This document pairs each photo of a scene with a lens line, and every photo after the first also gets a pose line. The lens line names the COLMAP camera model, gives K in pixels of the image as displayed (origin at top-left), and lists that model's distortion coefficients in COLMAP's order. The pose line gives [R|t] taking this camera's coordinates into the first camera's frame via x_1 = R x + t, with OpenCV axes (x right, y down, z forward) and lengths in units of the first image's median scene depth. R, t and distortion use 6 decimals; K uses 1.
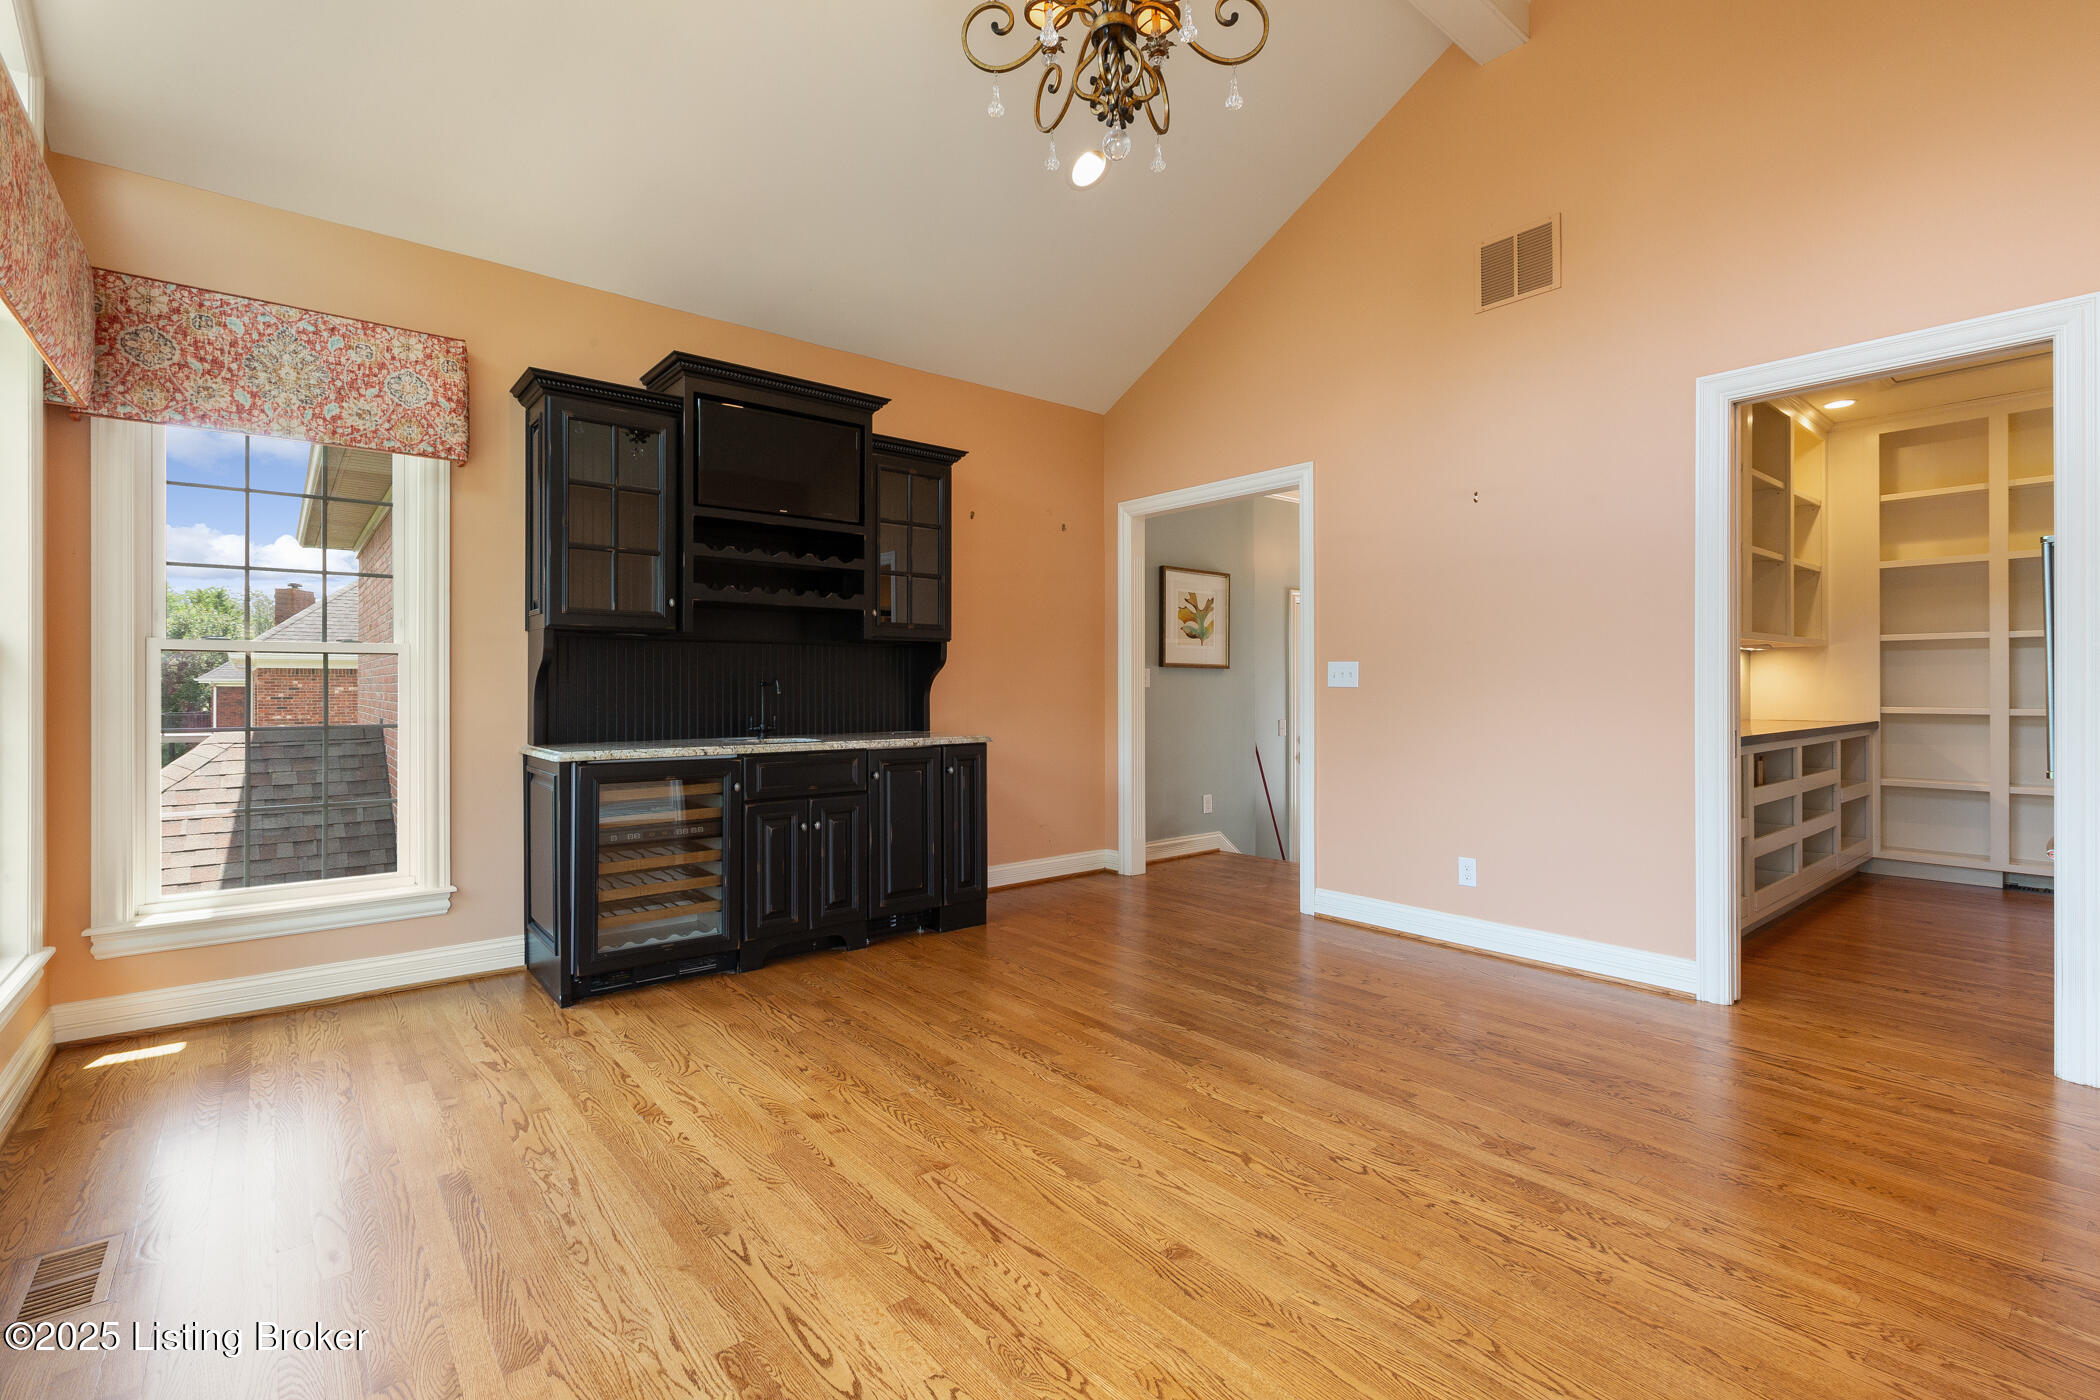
lens RADIAL K [[951.7, 0, 1051.5], [0, 951.7, 686.9], [0, 0, 1]] dist [-0.003219, -0.000513]
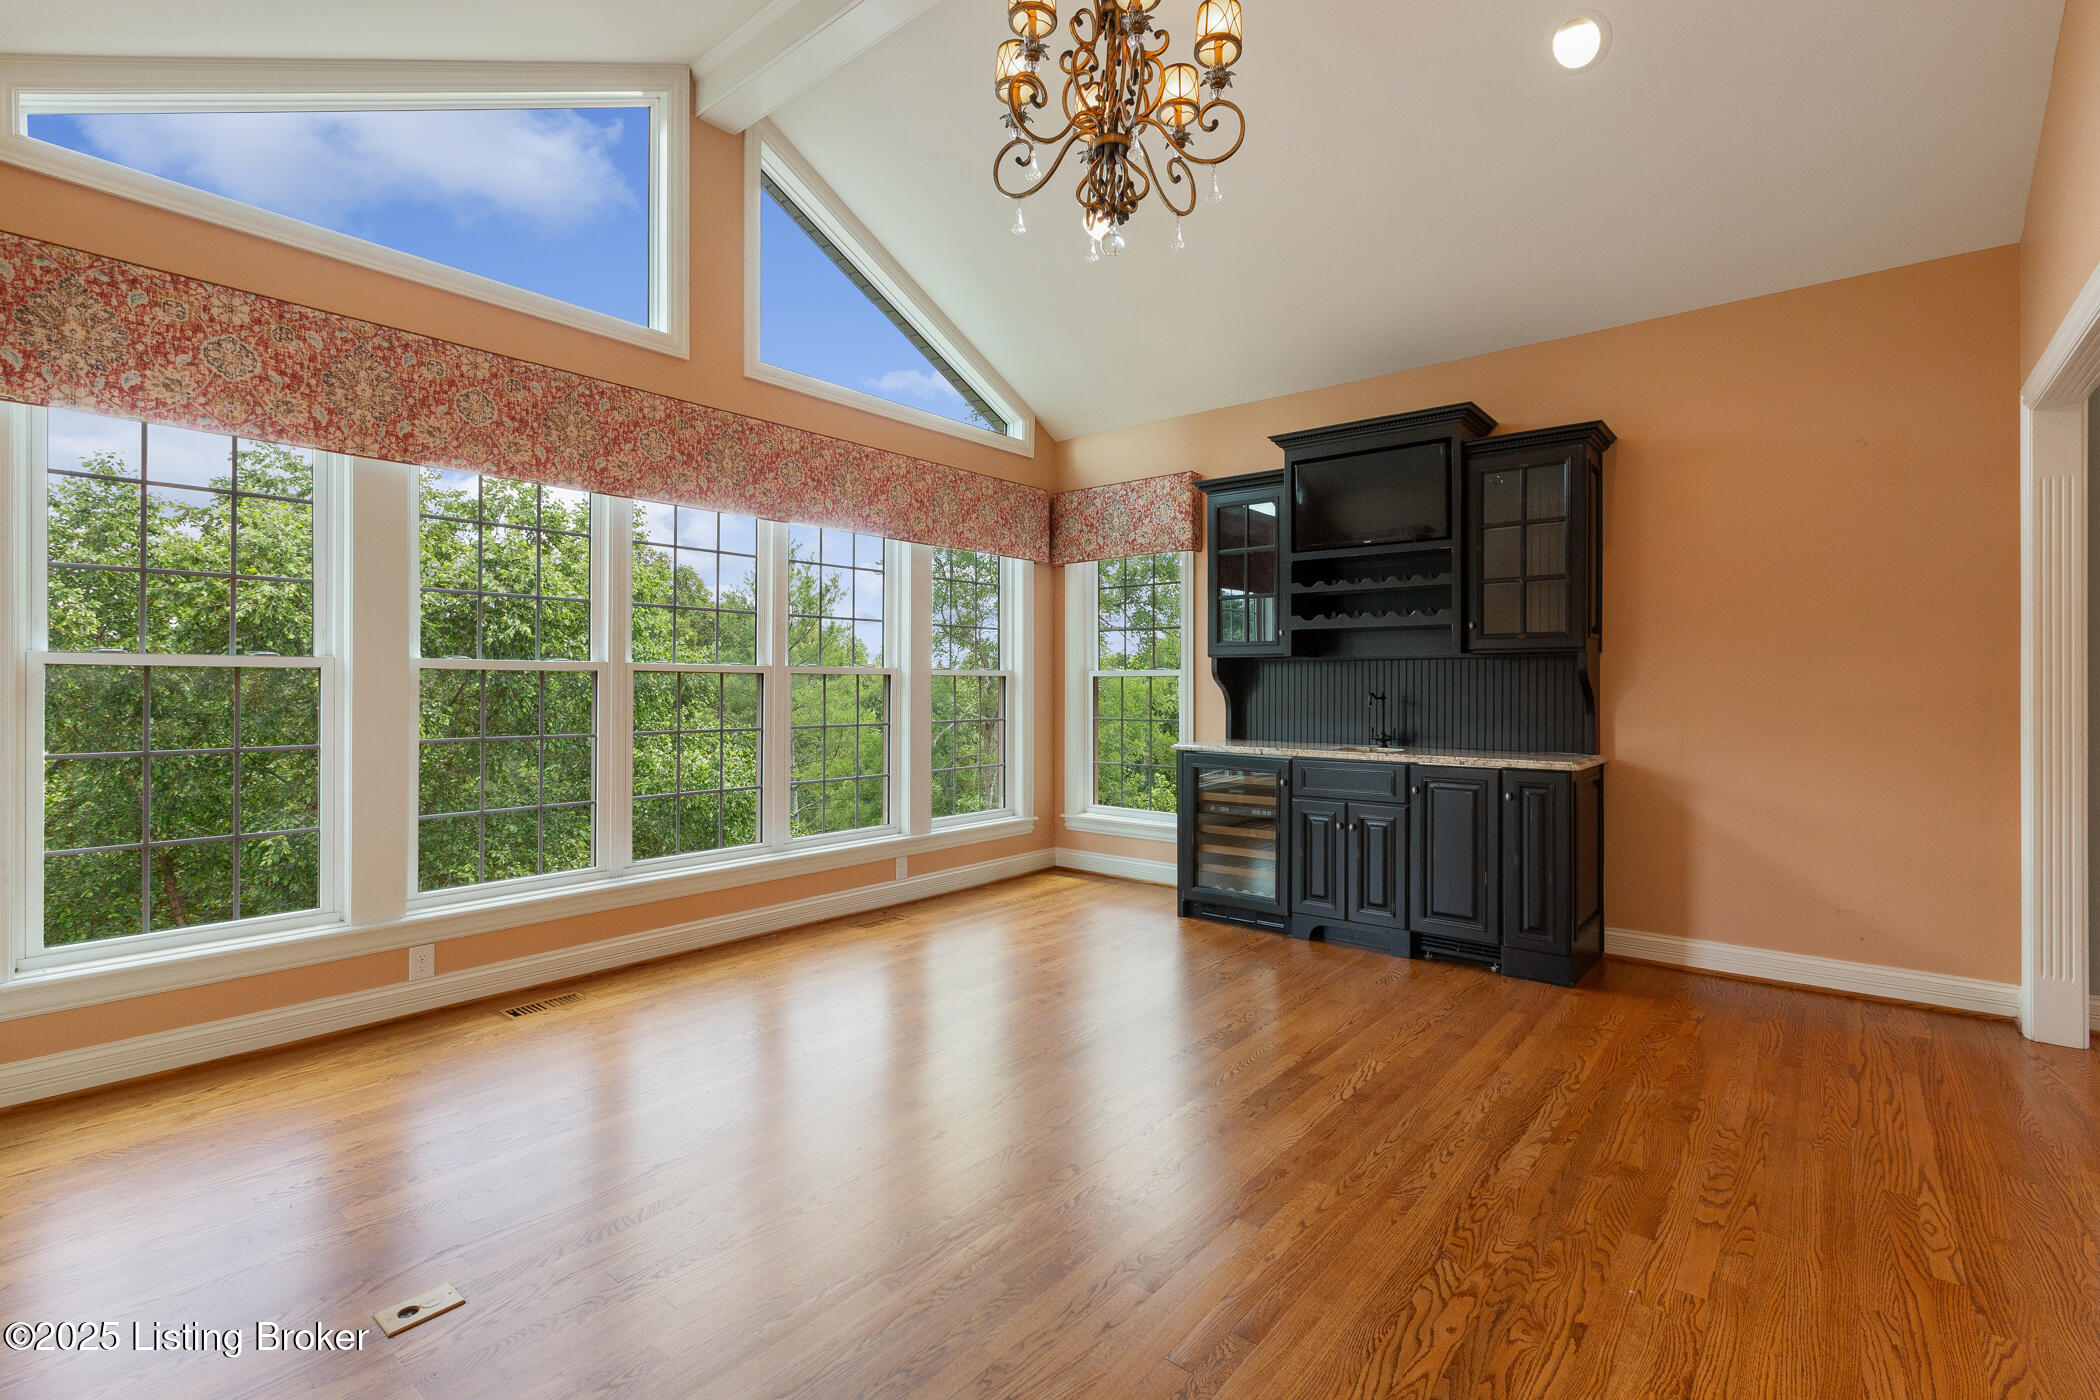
lens RADIAL K [[951.7, 0, 1051.5], [0, 951.7, 682.5], [0, 0, 1]] dist [-0.003219, -0.000513]
pose [[0.177221, -0.002355, -0.984168, 0.822923], [-0.002959, 0.999991, -0.002926, -0.018846], [0.984167, 0.003431, 0.177212, 0.493005]]
